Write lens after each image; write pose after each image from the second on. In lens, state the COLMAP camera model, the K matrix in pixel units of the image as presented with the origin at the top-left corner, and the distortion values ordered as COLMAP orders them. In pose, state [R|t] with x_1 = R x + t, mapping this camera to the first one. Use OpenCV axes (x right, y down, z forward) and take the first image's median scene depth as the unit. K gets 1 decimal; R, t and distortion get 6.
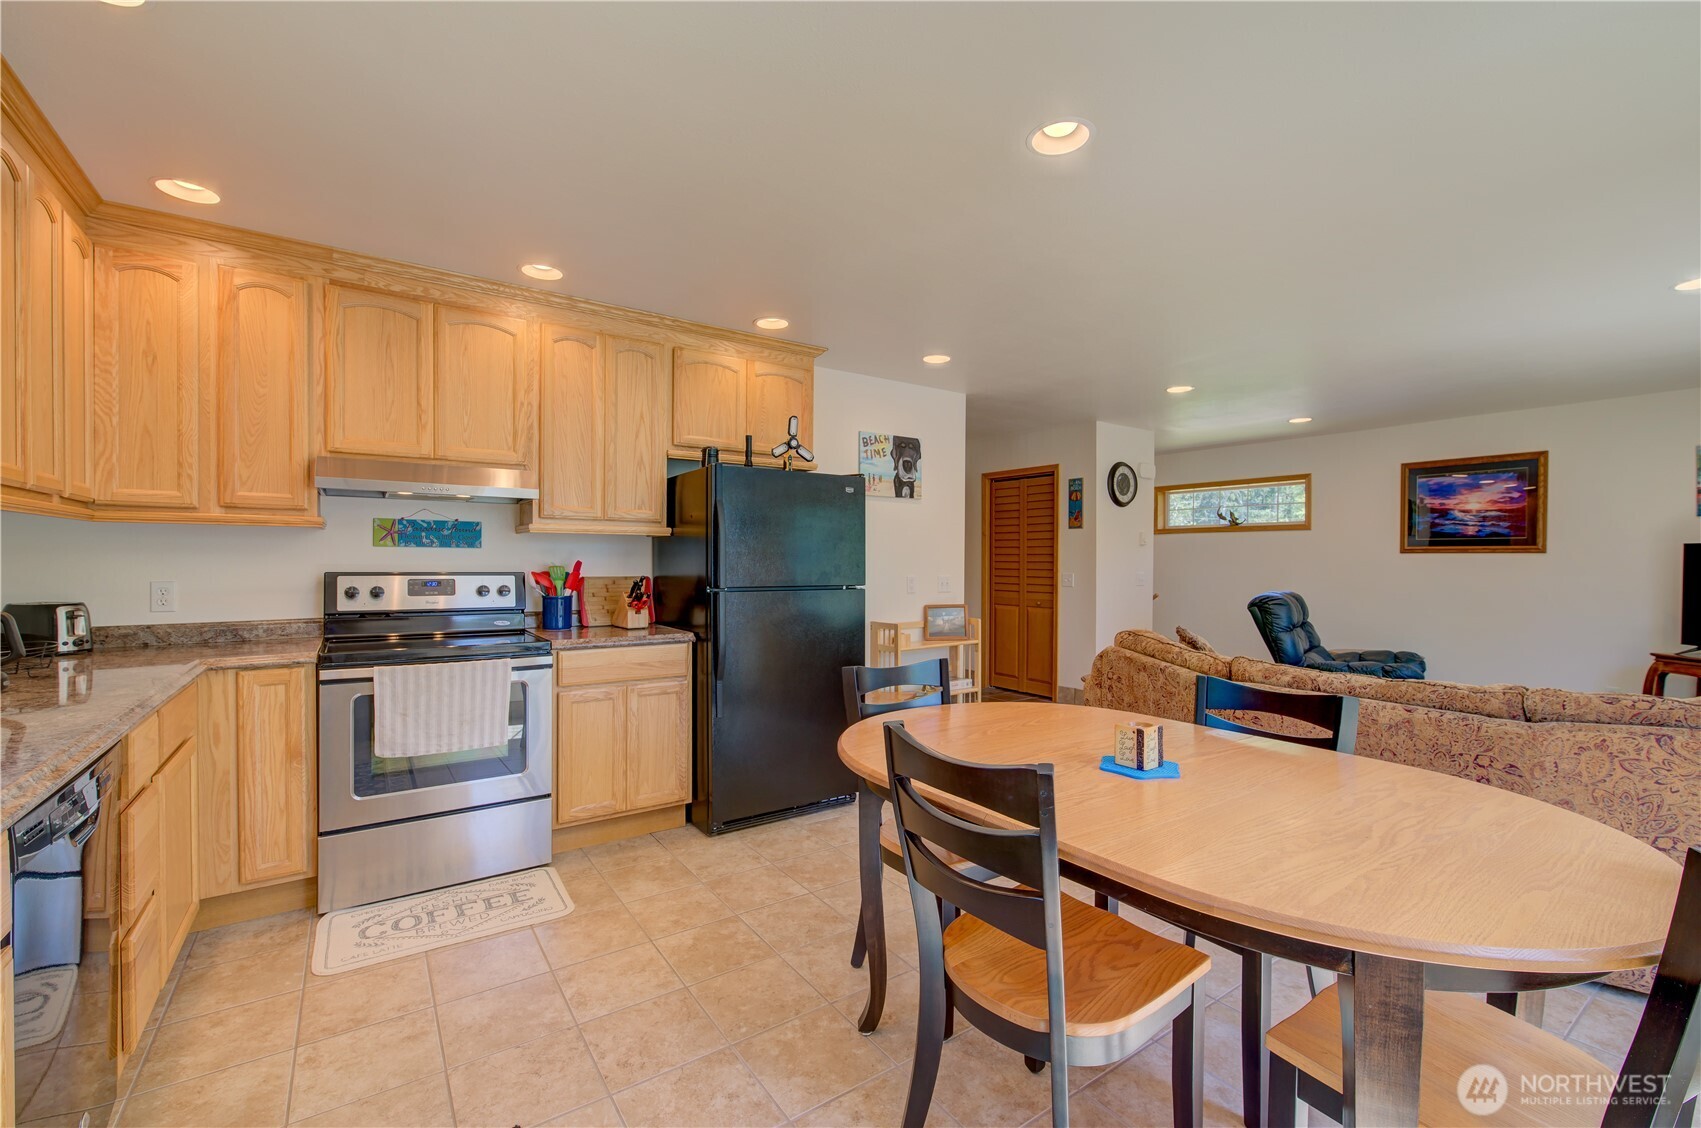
lens RADIAL K [[720.4, 0, 849.9], [0, 720.4, 566.7], [0, 0, 1]] dist [-0.009823, 0.003888]
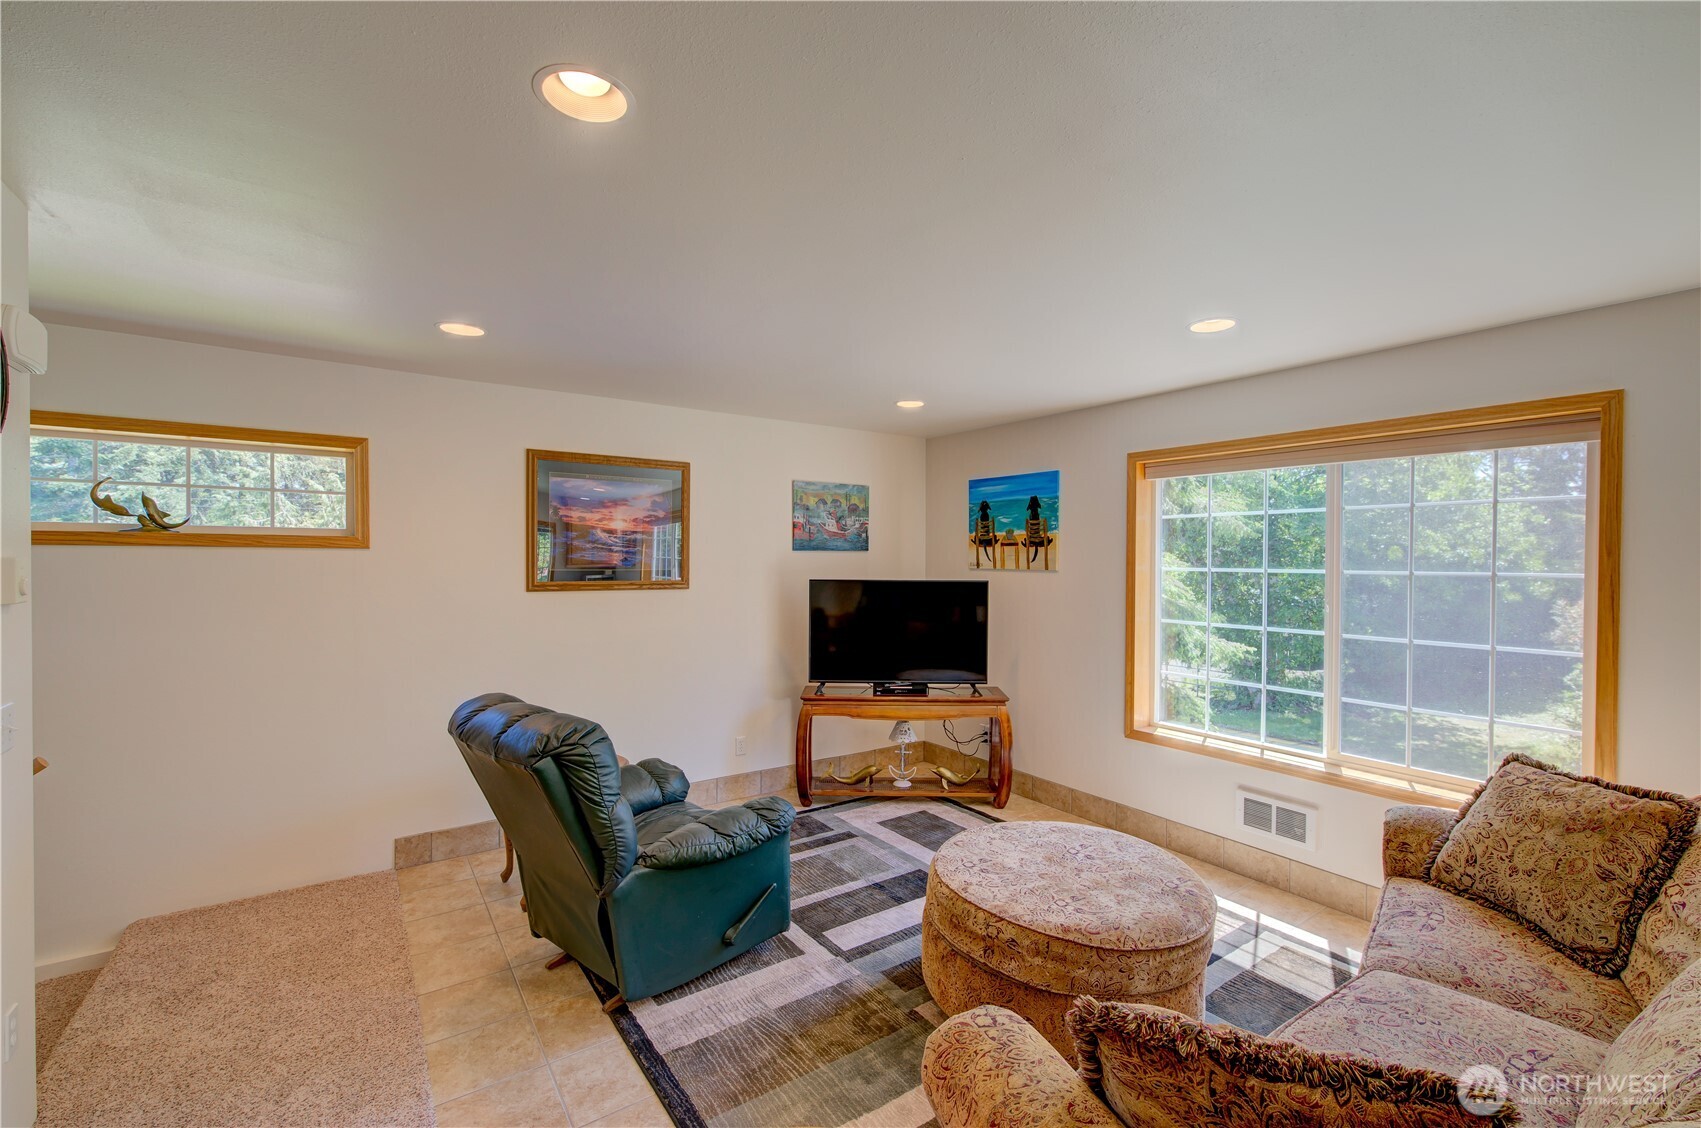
lens RADIAL K [[720.4, 0, 860.6], [0, 720.4, 567.3], [0, 0, 1]] dist [-0.009823, 0.003888]
pose [[-0.011860, -0.020942, 0.999710, 0.170558], [0.000947, 0.999780, 0.020955, -0.068071], [-0.999929, 0.001195, -0.011837, 0.921353]]
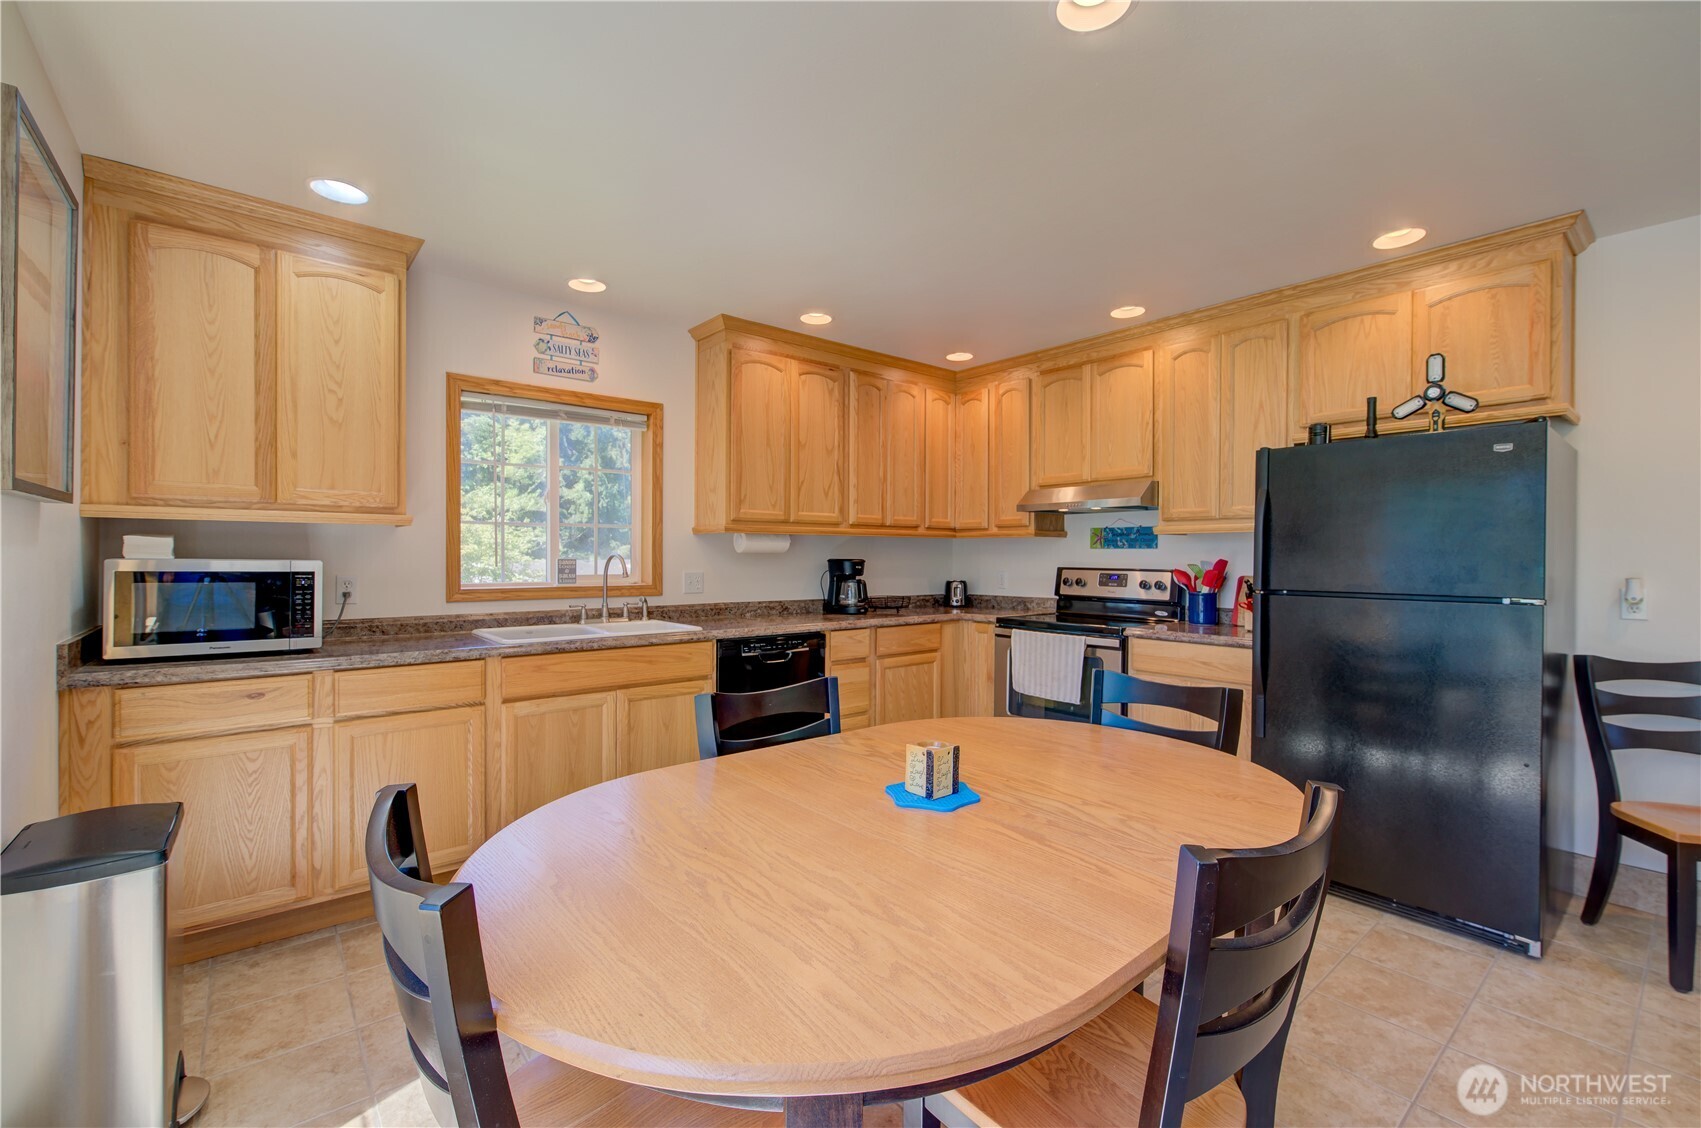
lens RADIAL K [[720.4, 0, 854.6], [0, 720.4, 556.1], [0, 0, 1]] dist [-0.009823, 0.003888]
pose [[0.081460, -0.005646, -0.996661, 0.432630], [-0.013042, 0.999892, -0.006731, 0.000511], [0.996591, 0.013547, 0.081378, 0.287996]]
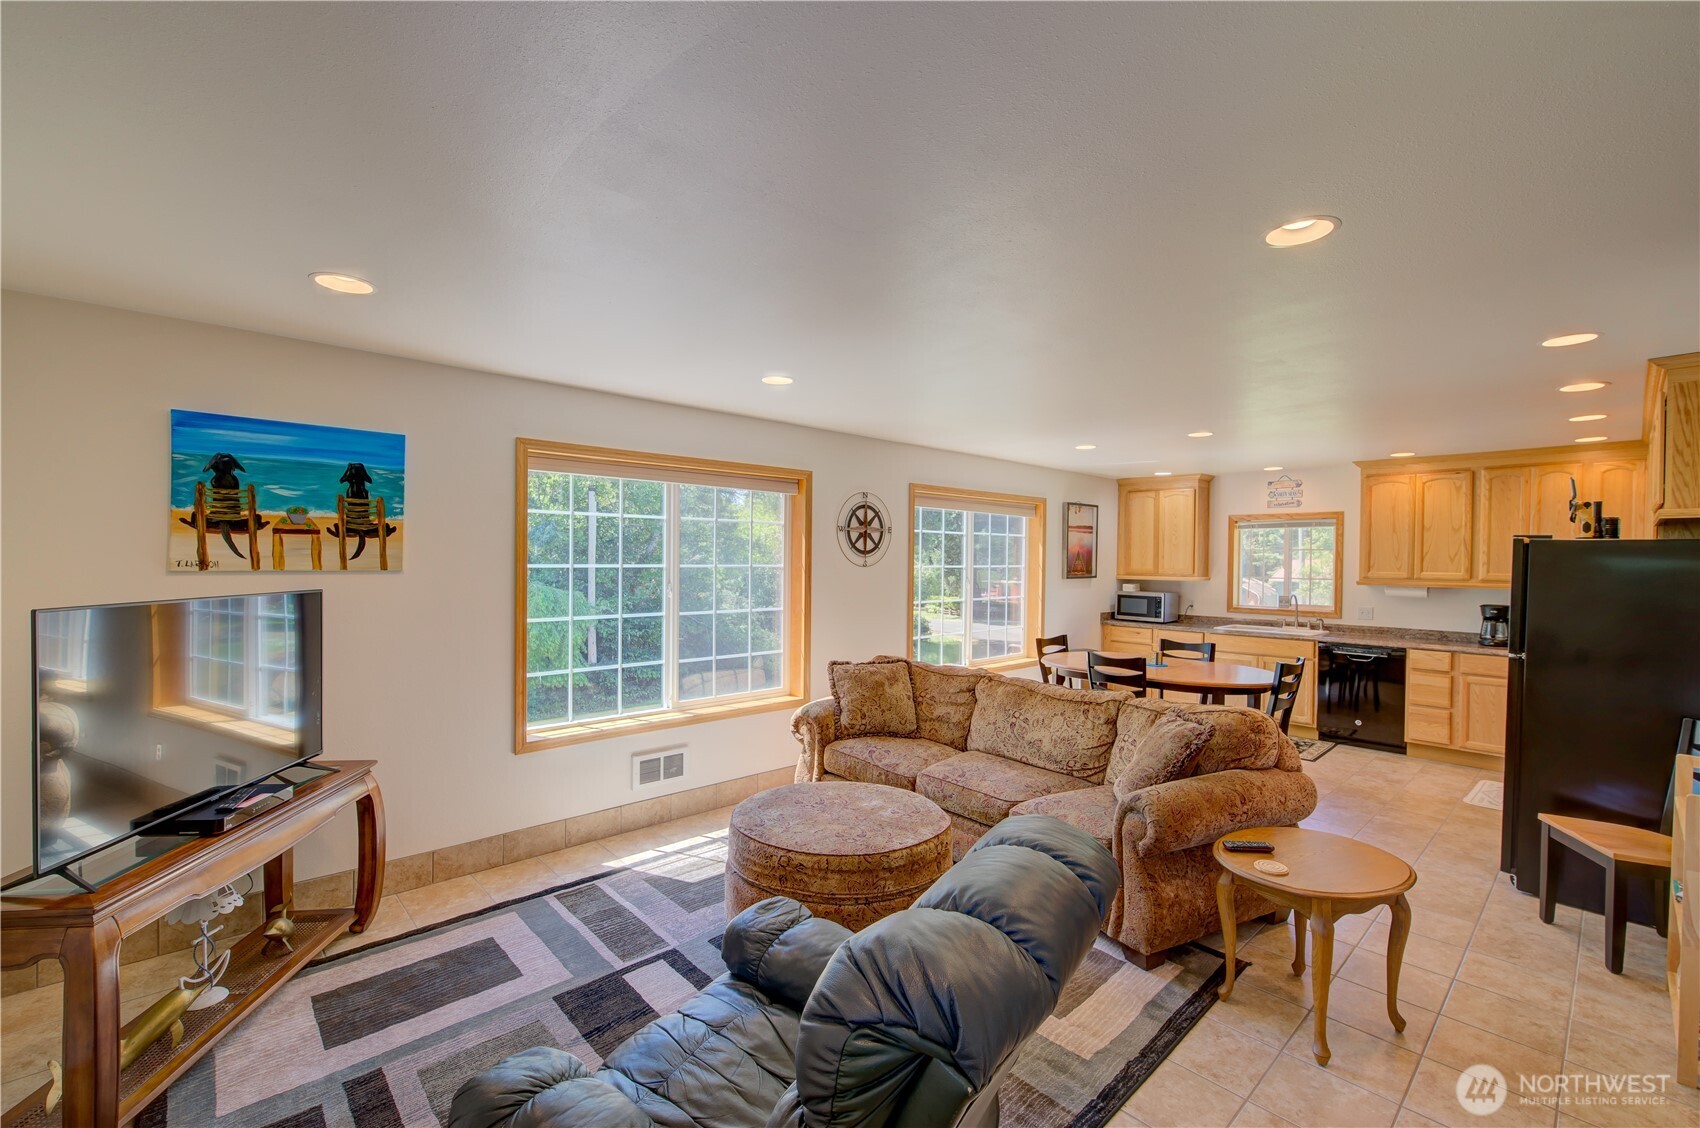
lens RADIAL K [[720.0, 0, 846.2], [0, 720.0, 568.6], [0, 0, 1]] dist [-0.009823, 0.003888]
pose [[-0.990922, -0.015820, -0.133506, 0.776427], [-0.018855, 0.999591, 0.021504, -0.068810], [0.133112, 0.023826, -0.990815, 1.397028]]
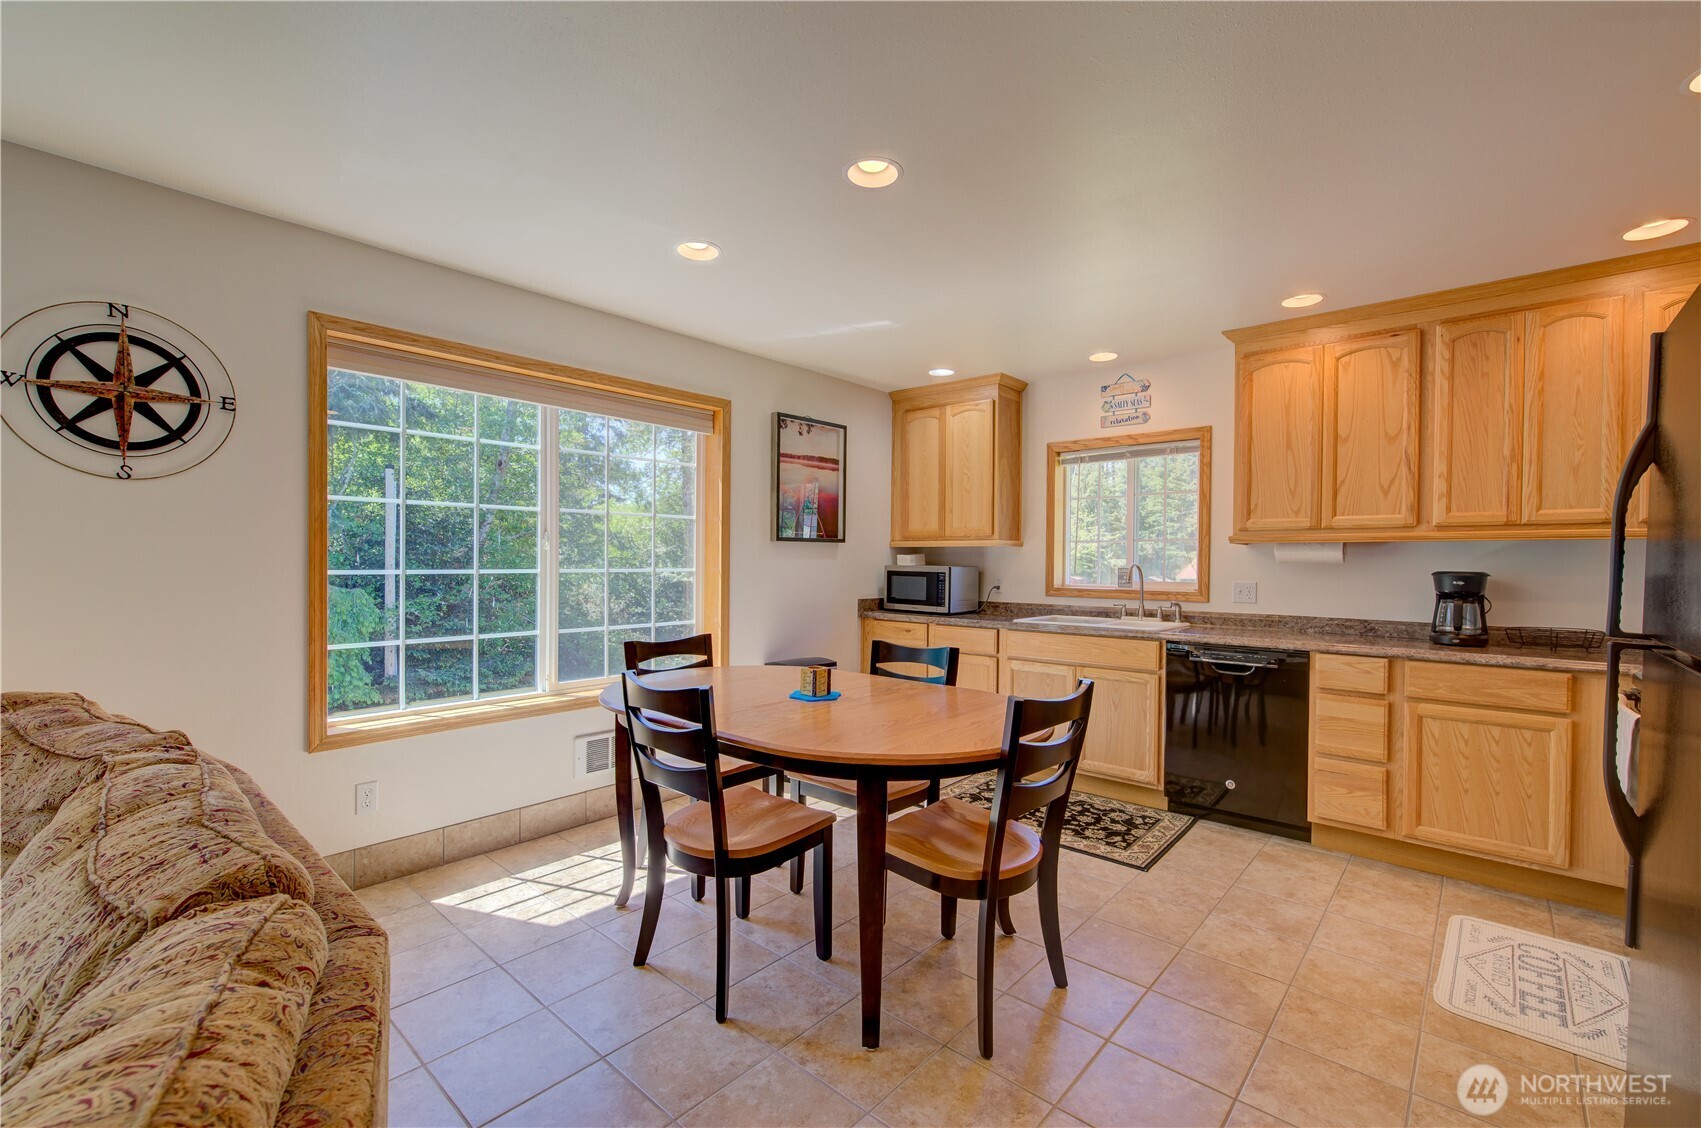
lens RADIAL K [[720.4, 0, 851.7], [0, 720.4, 569.2], [0, 0, 1]] dist [-0.009823, 0.003888]
pose [[-0.972562, -0.013305, -0.232264, 0.241302], [-0.017904, 0.999683, 0.017704, -0.006169], [0.231954, 0.021377, -0.972492, 0.871098]]
